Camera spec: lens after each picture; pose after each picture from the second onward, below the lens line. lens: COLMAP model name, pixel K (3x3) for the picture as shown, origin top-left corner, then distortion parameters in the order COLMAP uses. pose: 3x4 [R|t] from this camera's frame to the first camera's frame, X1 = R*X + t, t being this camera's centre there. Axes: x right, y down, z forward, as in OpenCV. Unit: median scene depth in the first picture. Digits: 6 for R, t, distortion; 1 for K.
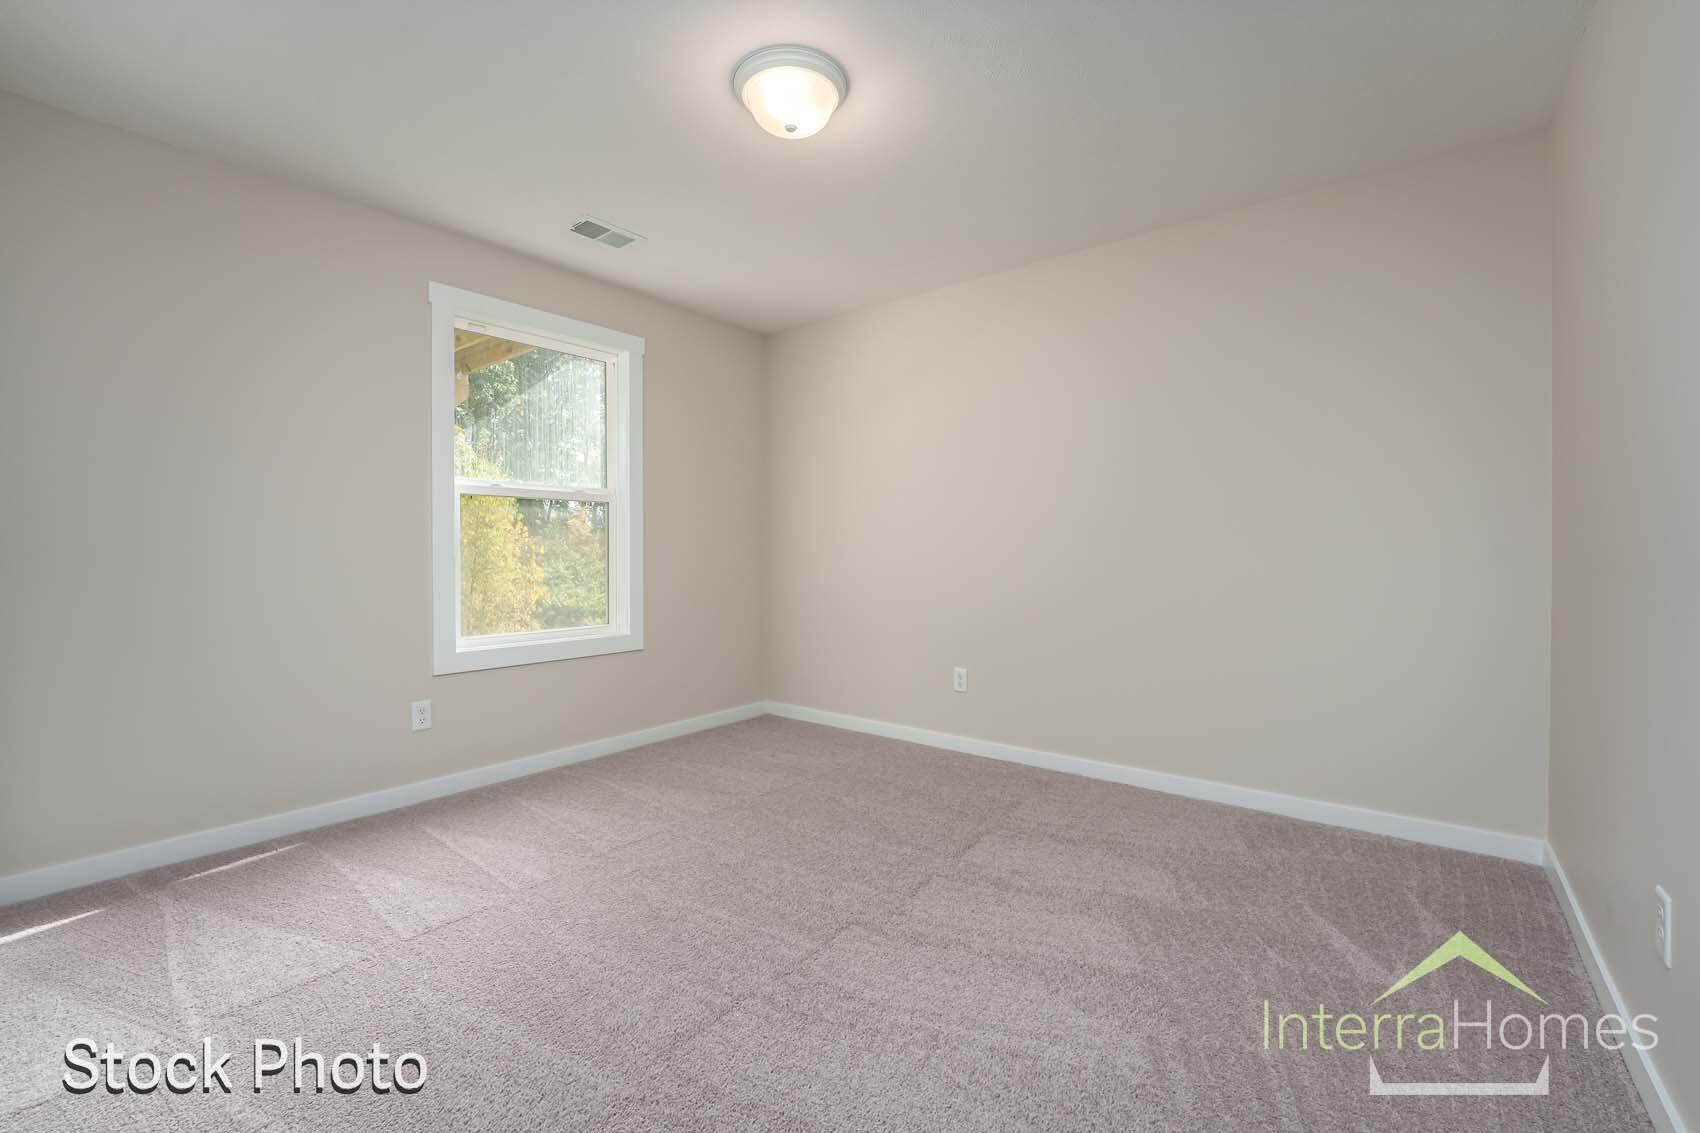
lens RADIAL K [[697.5, 0, 856.1], [0, 697.5, 561.5], [0, 0, 1]] dist [0.000089, 0.000070]
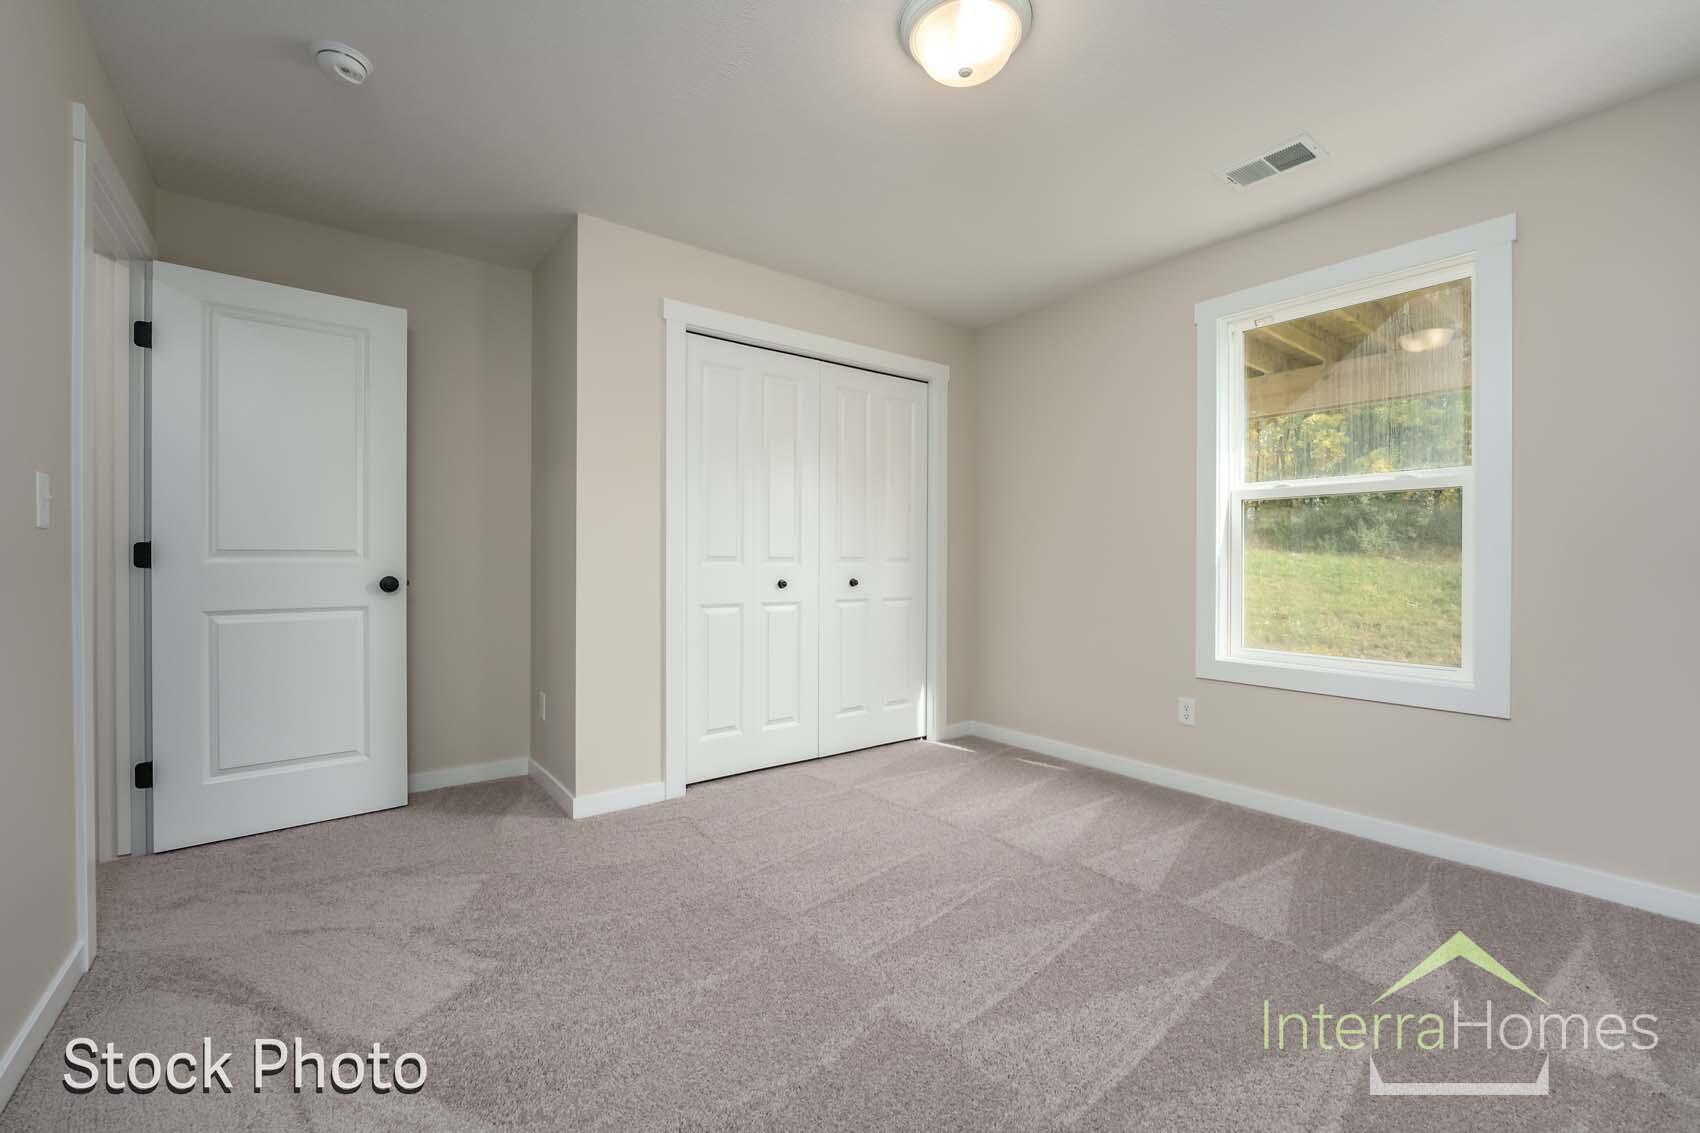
lens RADIAL K [[697.5, 0, 856.1], [0, 697.5, 561.5], [0, 0, 1]] dist [0.000089, 0.000070]
pose [[-0.234403, 0.000041, -0.972139, 0.688186], [-0.008607, 0.999961, 0.002117, -0.012650], [0.972101, 0.008864, -0.234394, 0.943704]]
